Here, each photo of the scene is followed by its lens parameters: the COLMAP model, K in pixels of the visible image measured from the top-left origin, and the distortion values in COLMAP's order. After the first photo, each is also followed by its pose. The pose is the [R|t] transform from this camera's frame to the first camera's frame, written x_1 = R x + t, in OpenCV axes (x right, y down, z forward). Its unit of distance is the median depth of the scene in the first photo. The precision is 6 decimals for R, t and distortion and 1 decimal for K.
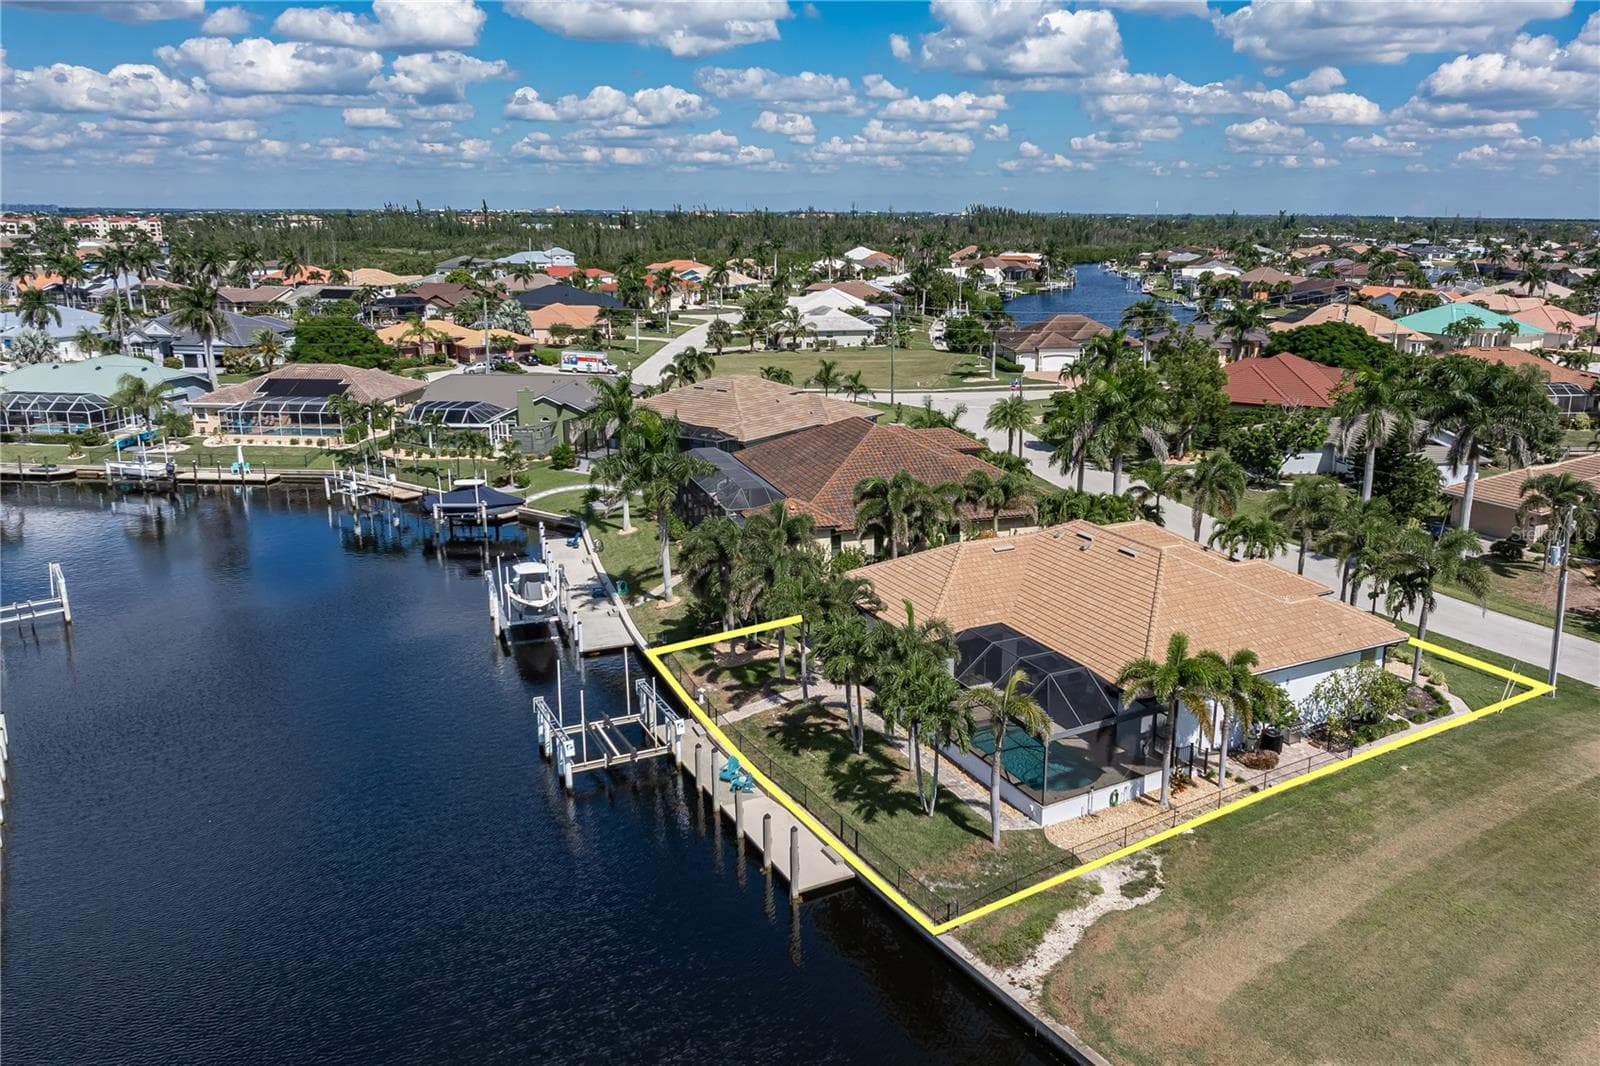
lens RADIAL K [[1217.6, 0, 869.0], [0, 1217.6, 498.3], [0, 0, 1]] dist [-0.031599, 0.002128]
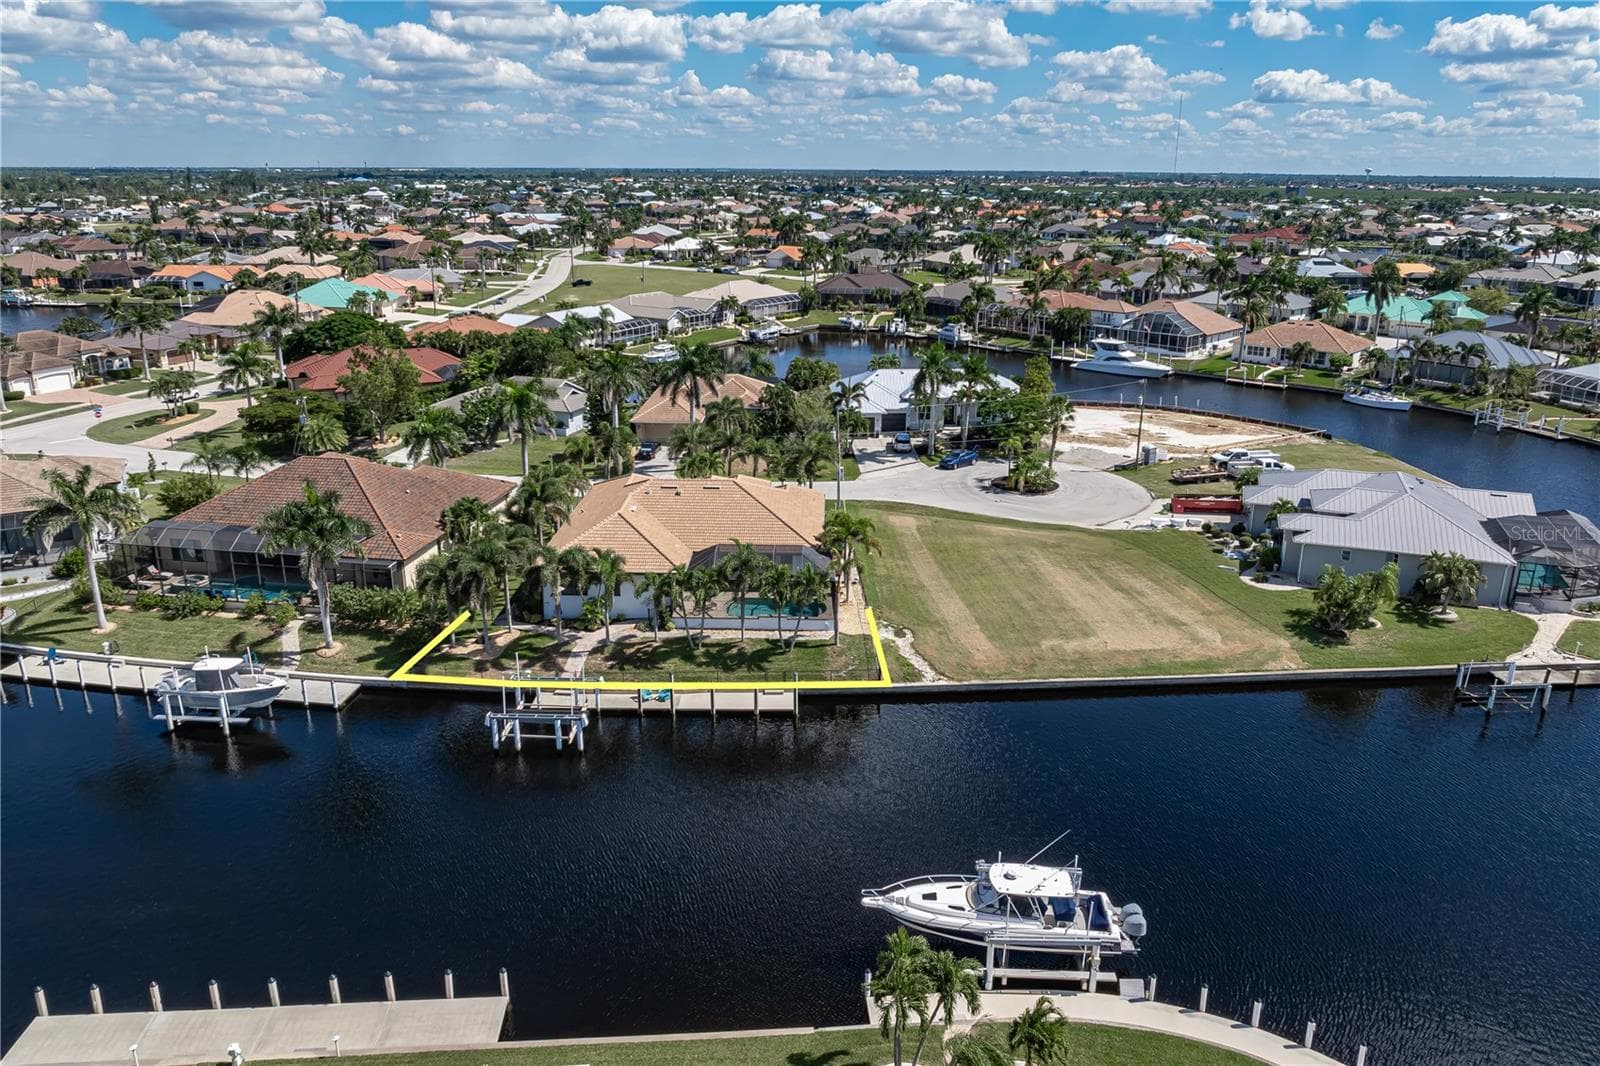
lens RADIAL K [[1142.1, 0, 800.0], [0, 1142.1, 533.0], [0, 0, 1]] dist [-0.030411, 0.014879]
pose [[0.490354, -0.269377, 0.828848, -0.990752], [0.195935, 0.960762, 0.196332, -0.170551], [-0.849213, 0.066129, 0.523894, 0.108369]]
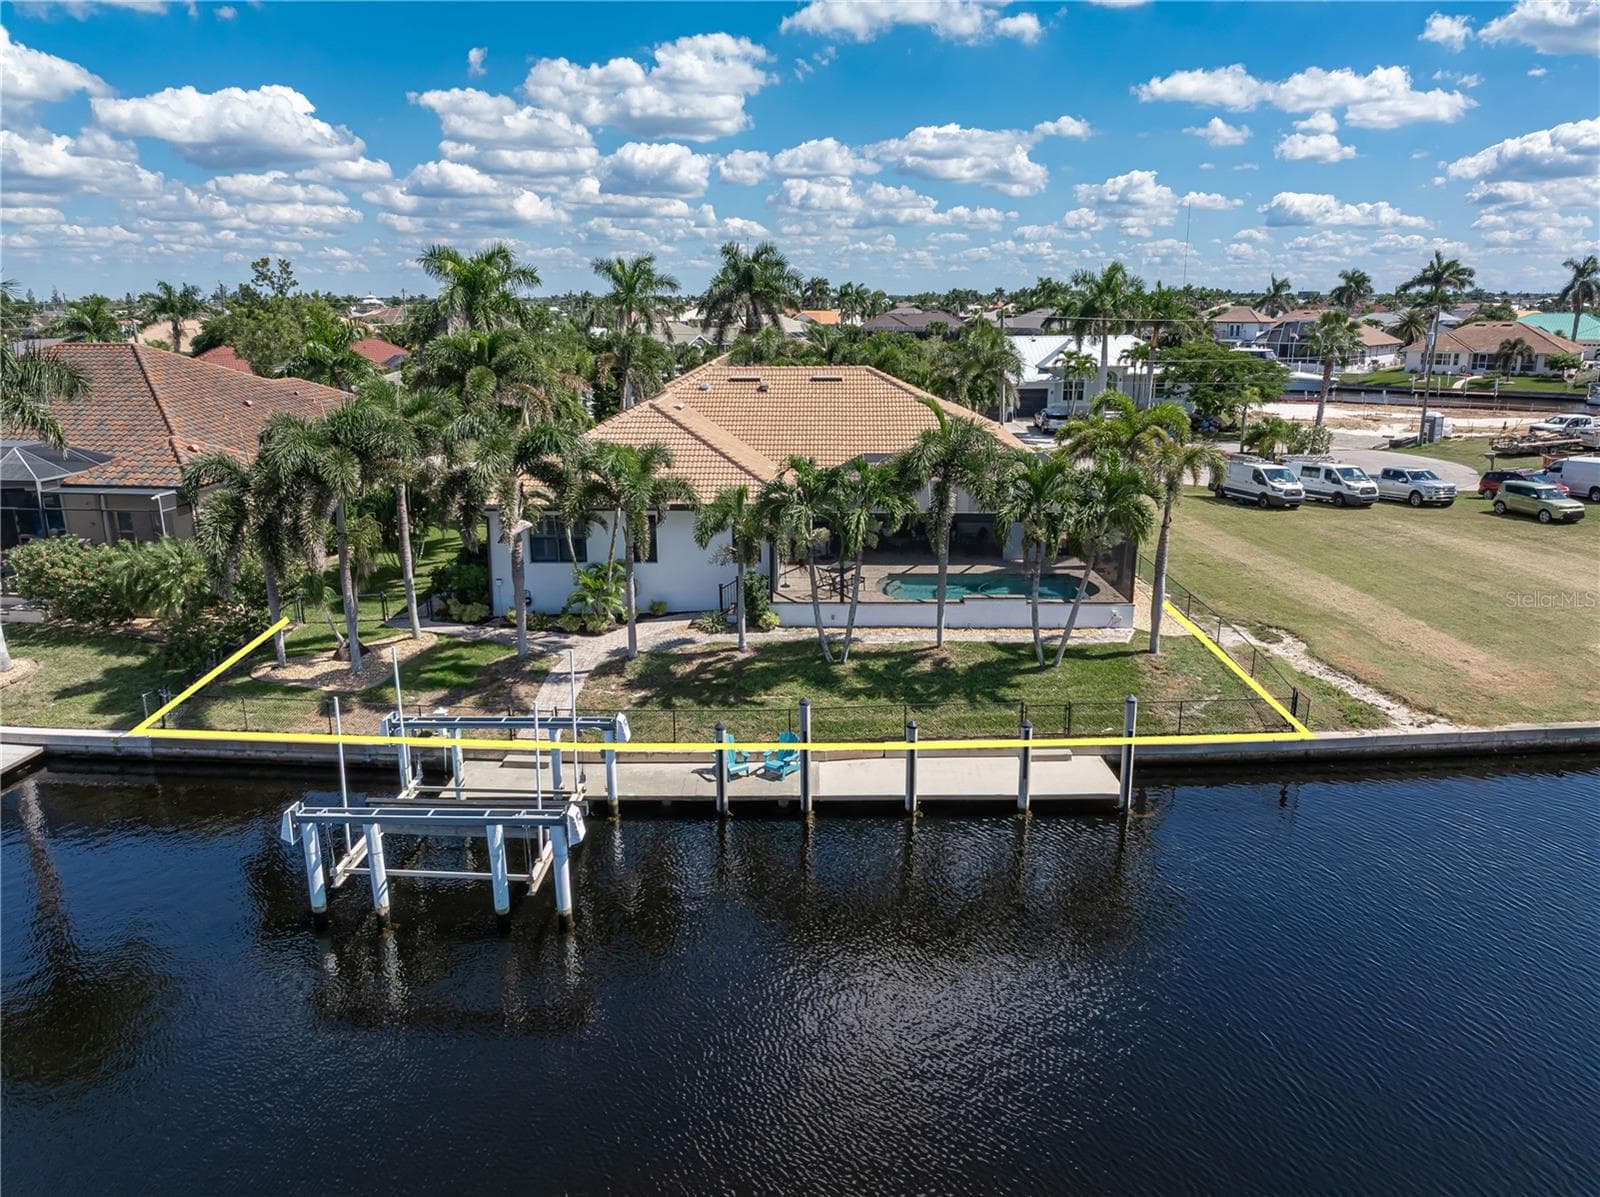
lens RADIAL K [[1122.1, 0, 800.0], [0, 1122.1, 598.5], [0, 0, 1]] dist [-0.027368, 0.007252]
pose [[0.487786, -0.230771, 0.841908, -0.474890], [0.204351, 0.967815, 0.146886, 0.072510], [-0.848708, 0.100396, 0.519245, 0.623063]]
